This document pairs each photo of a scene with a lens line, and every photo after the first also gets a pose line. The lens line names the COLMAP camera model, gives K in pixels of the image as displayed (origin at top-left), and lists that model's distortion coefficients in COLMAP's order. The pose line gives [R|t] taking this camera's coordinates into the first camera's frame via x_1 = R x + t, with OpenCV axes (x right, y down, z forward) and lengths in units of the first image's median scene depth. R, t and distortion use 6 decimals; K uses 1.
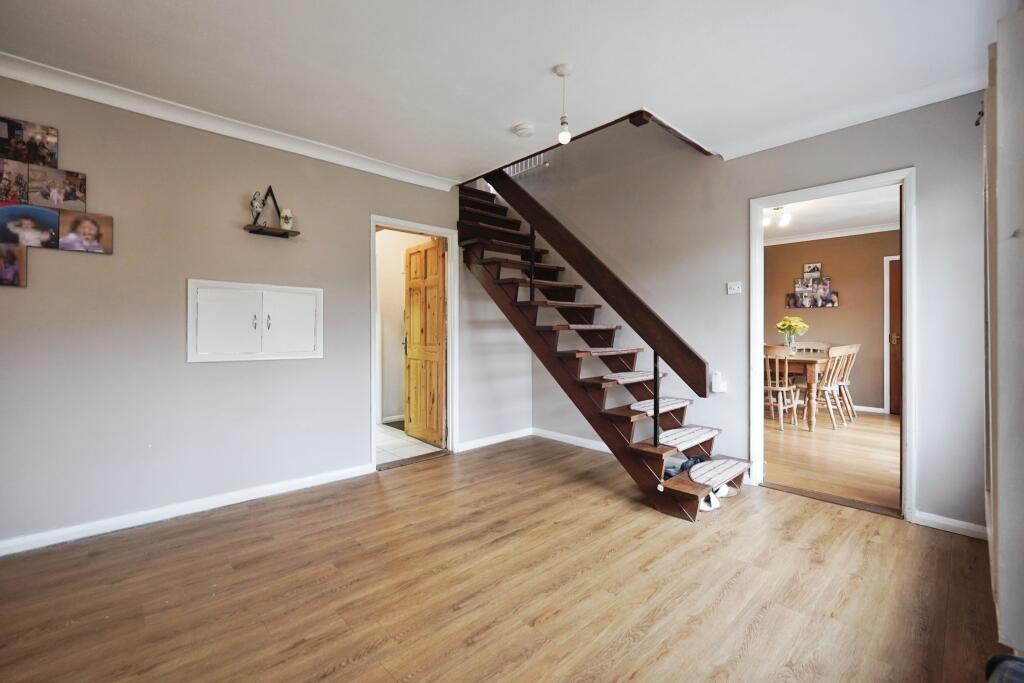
lens RADIAL K [[442.0, 0, 505.6], [0, 442.0, 326.6], [0, 0, 1]] dist [-0.004786, -0.000464]
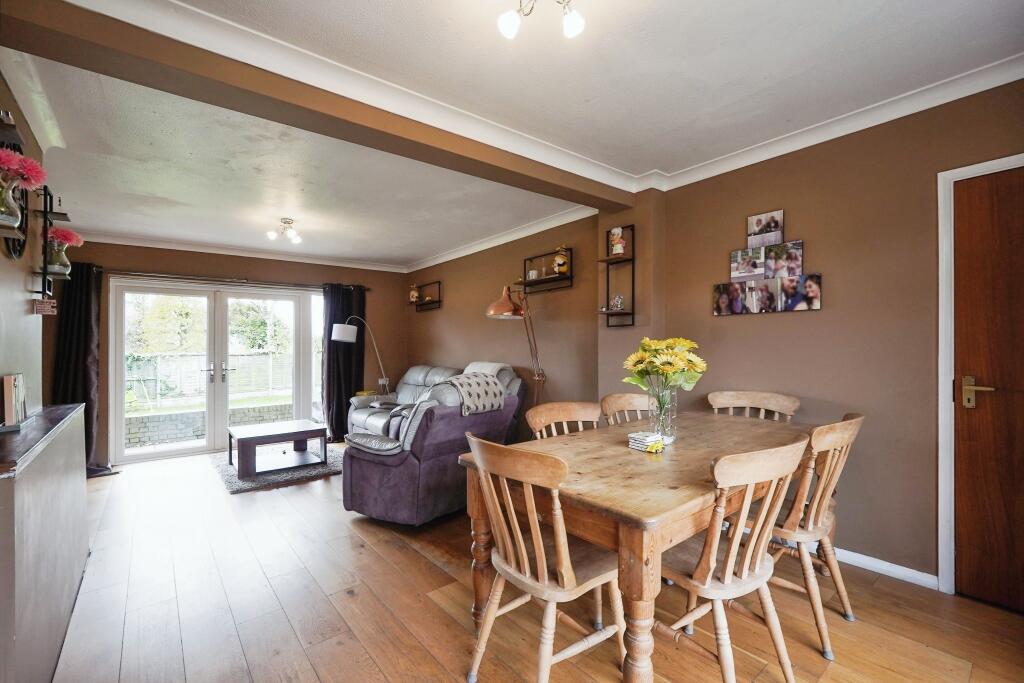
lens RADIAL K [[442.0, 0, 513.6], [0, 442.0, 348.3], [0, 0, 1]] dist [-0.004786, -0.000464]
pose [[0.998672, -0.002374, -0.051464, 0.479566], [0.002480, 0.999995, 0.001999, -0.010678], [0.051459, -0.002124, 0.998673, 0.563158]]
